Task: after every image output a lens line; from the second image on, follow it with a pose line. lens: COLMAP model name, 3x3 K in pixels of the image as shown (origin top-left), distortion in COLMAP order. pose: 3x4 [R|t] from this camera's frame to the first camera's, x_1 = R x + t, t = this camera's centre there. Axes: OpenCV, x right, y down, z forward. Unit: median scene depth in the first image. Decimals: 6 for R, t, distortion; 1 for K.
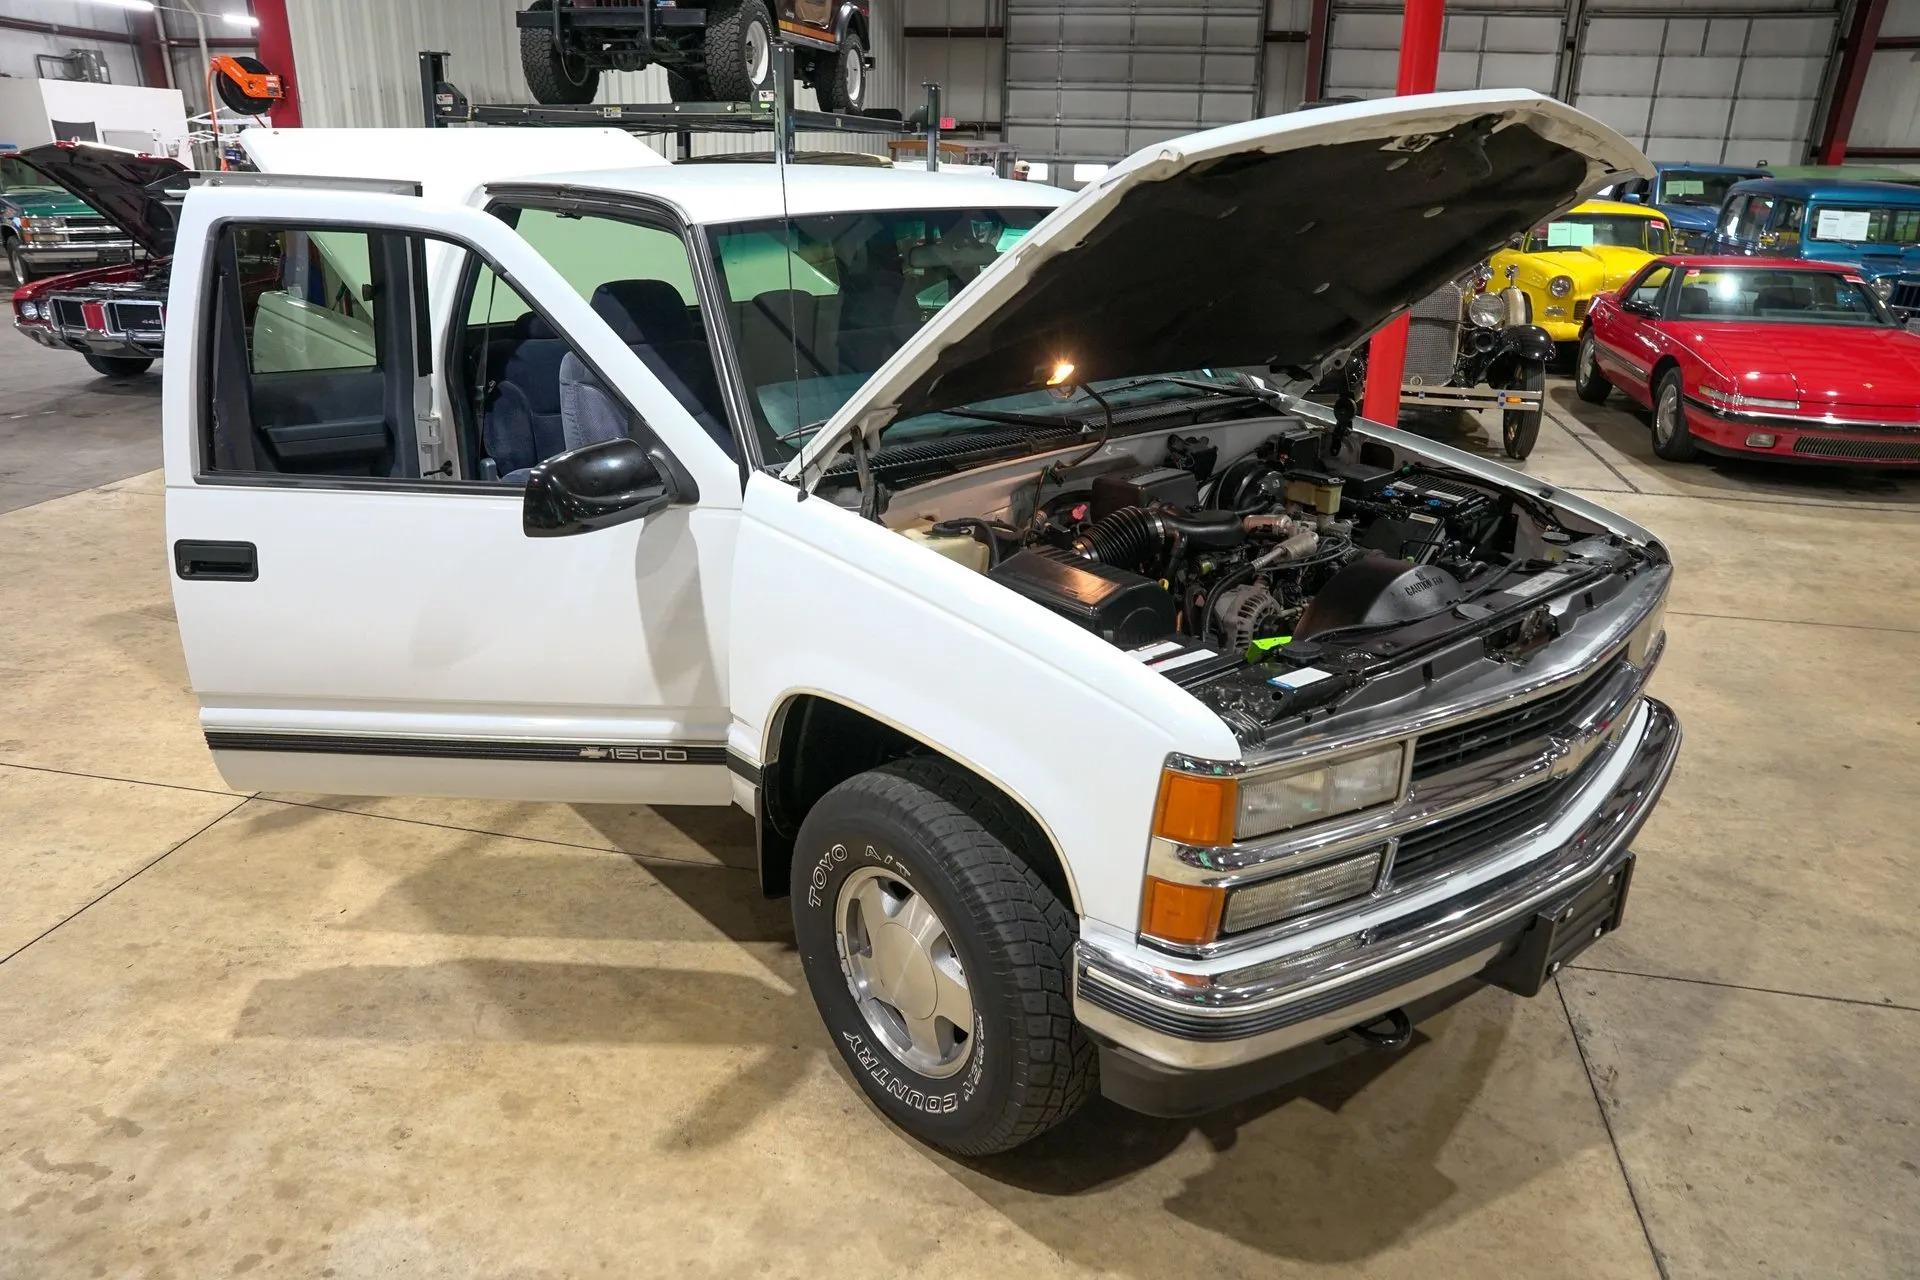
lens RADIAL K [[1310.8, 0, 963.2], [0, 1310.8, 639.0], [0, 0, 1]] dist [-0.135744, 0.103789]
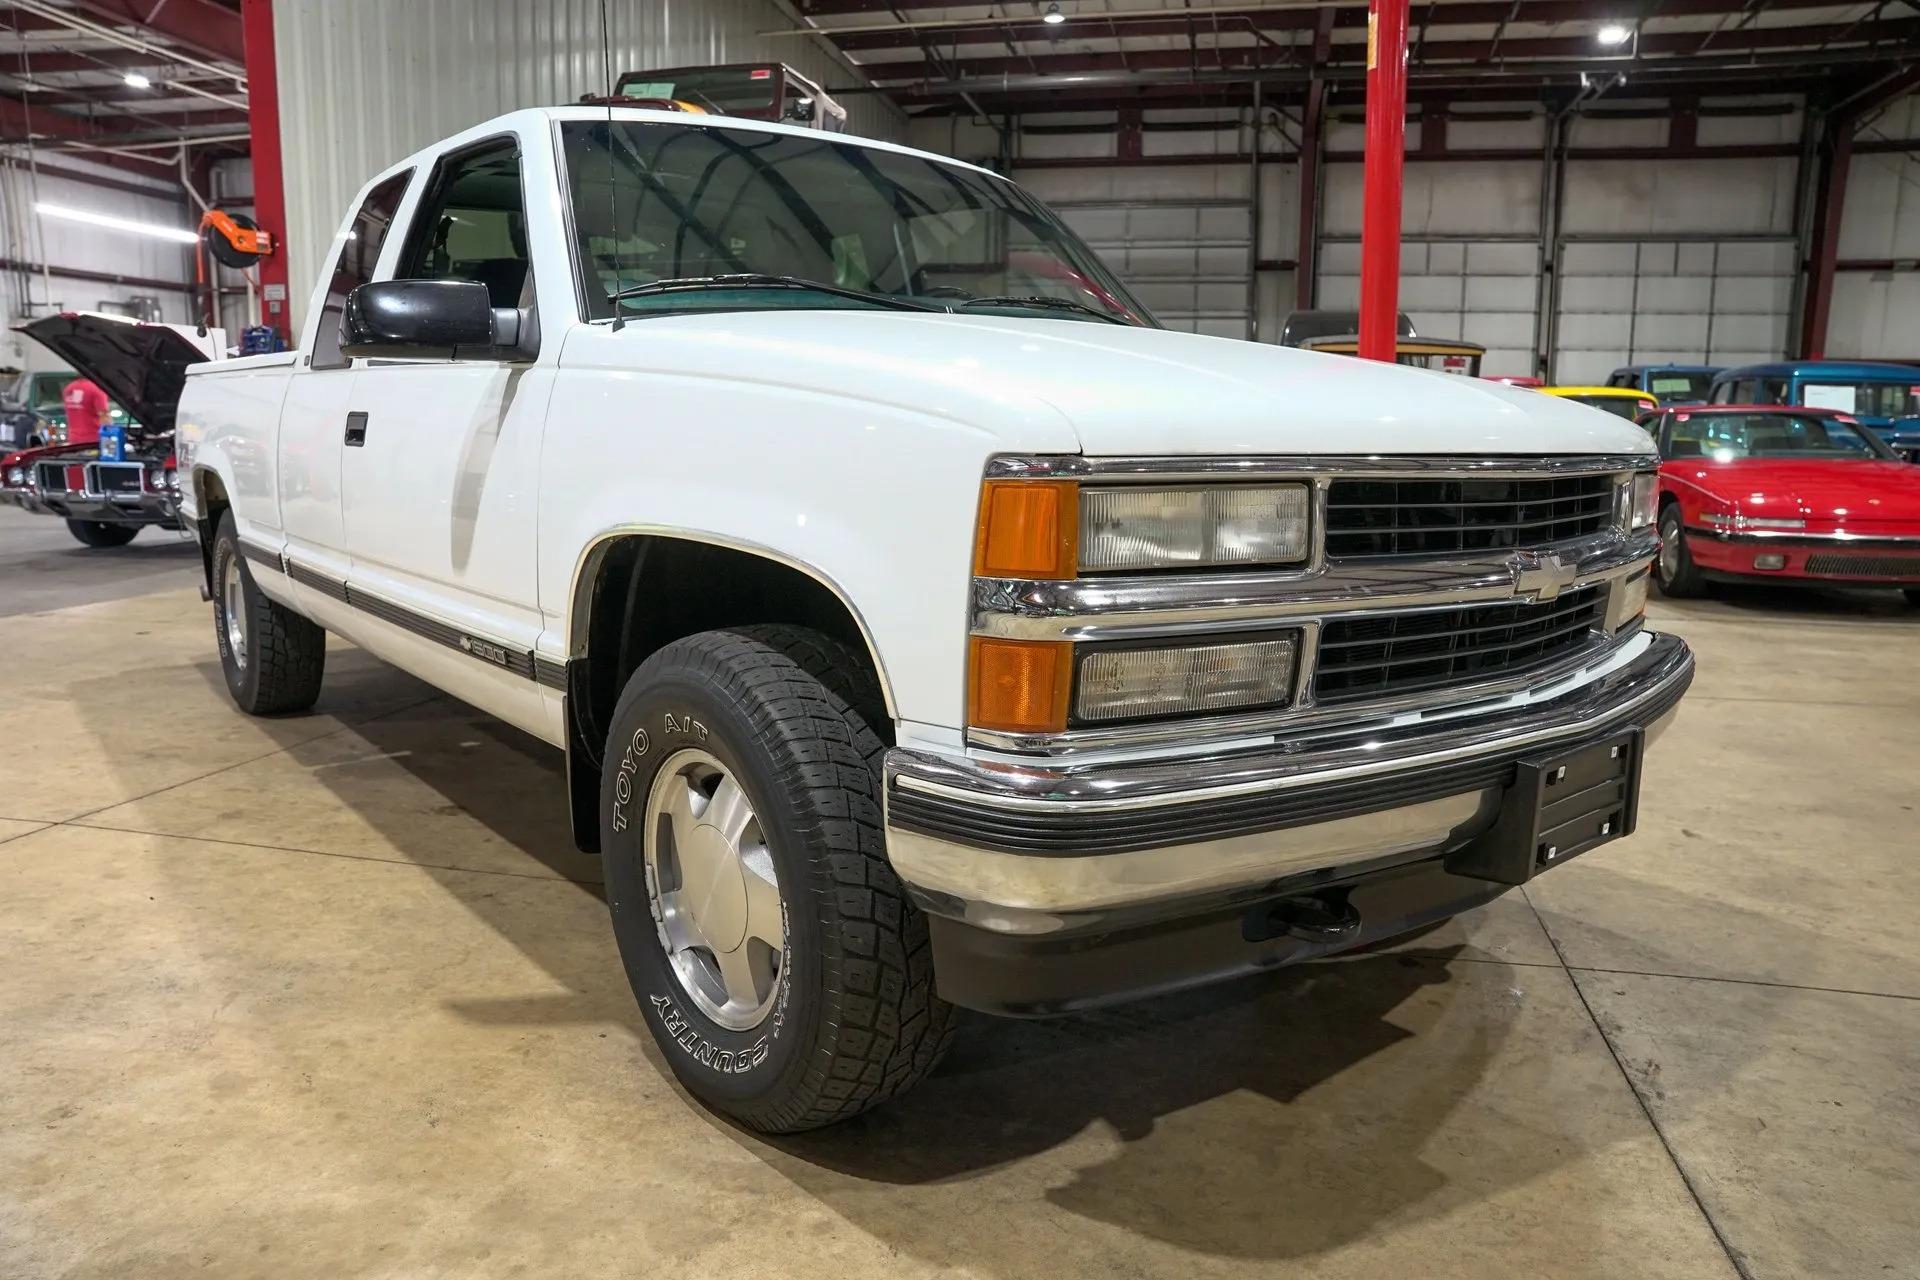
lens RADIAL K [[1310.8, 0, 963.2], [0, 1310.8, 638.7], [0, 0, 1]] dist [-0.135744, 0.103789]
pose [[0.999853, -0.006494, -0.015858, 0.101595], [0.003252, 0.980500, -0.196490, 0.225108], [0.016825, 0.196410, 0.980378, 0.177086]]
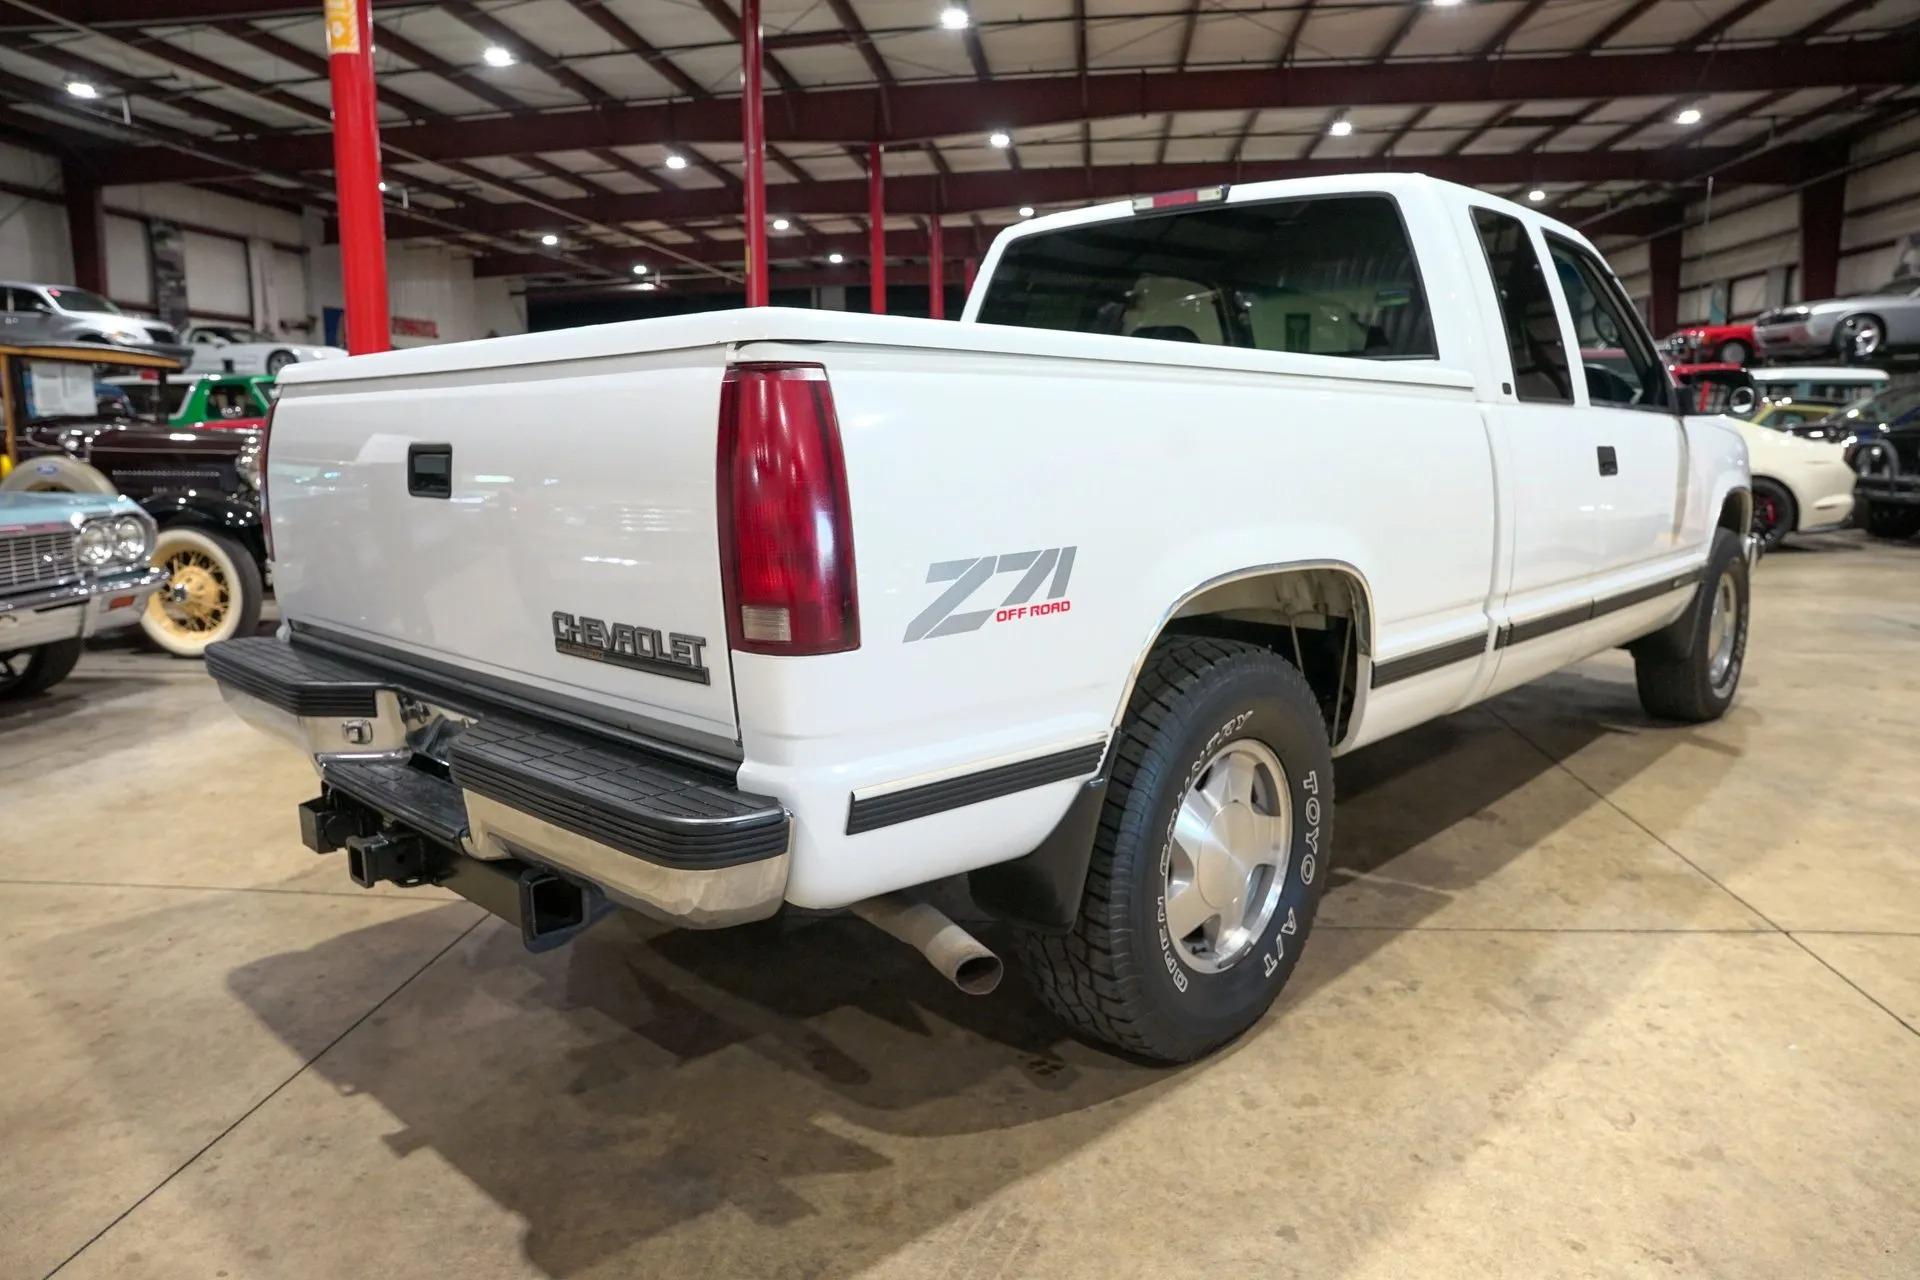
lens RADIAL K [[1310.8, 0, 963.9], [0, 1310.8, 637.4], [0, 0, 1]] dist [-0.135744, 0.103789]
pose [[-0.099035, -0.179433, 0.978773, -1.580923], [0.361997, 0.909718, 0.203401, -0.470633], [-0.926904, 0.374457, -0.025139, 1.834160]]
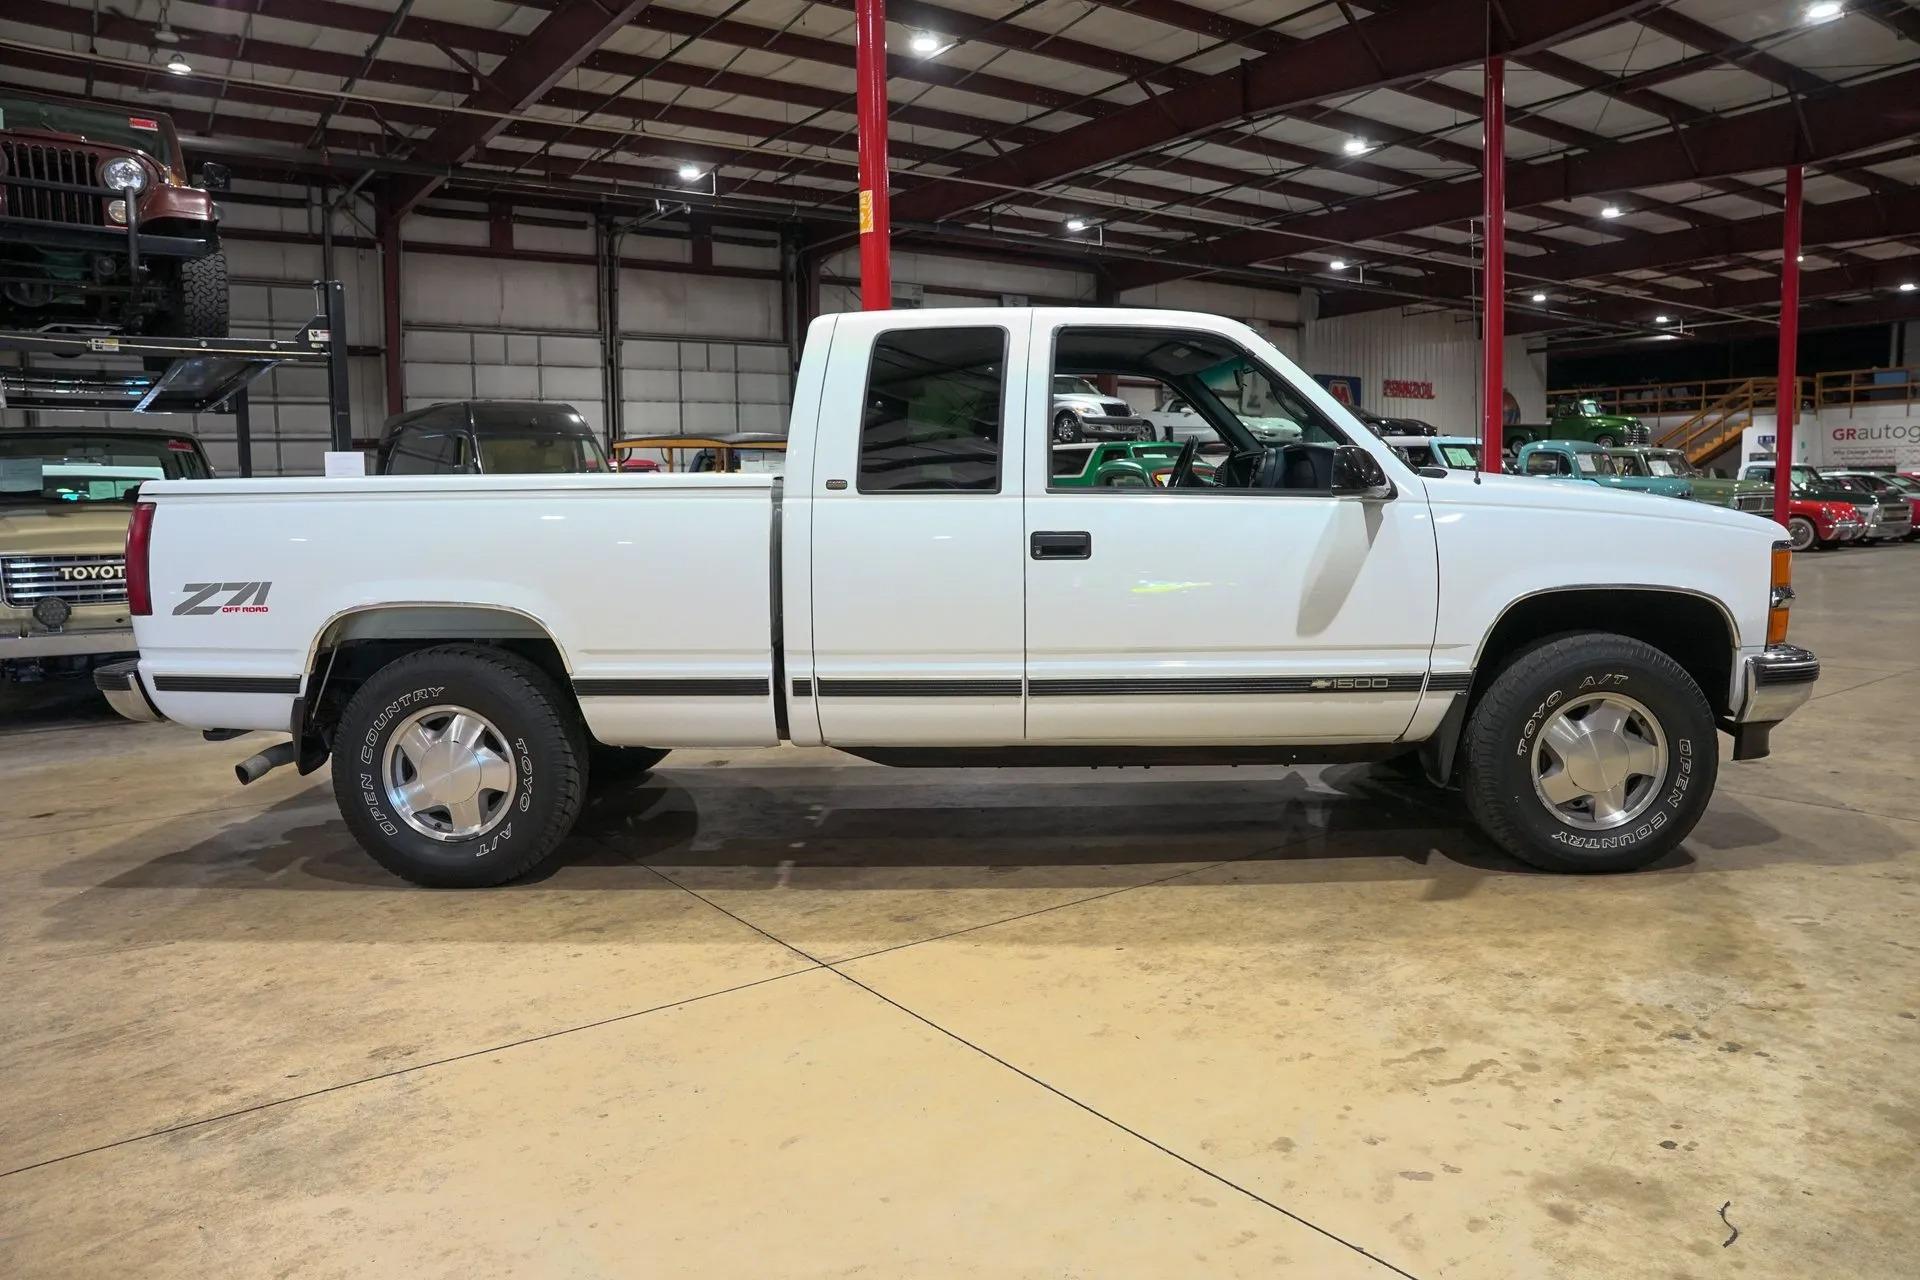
lens RADIAL K [[1310.8, 0, 966.2], [0, 1310.8, 641.6], [0, 0, 1]] dist [-0.135744, 0.103789]
pose [[0.667067, -0.113887, 0.736242, -1.450397], [0.290995, 0.949572, -0.116767, 0.063566], [-0.685817, 0.292134, 0.666569, 0.387974]]
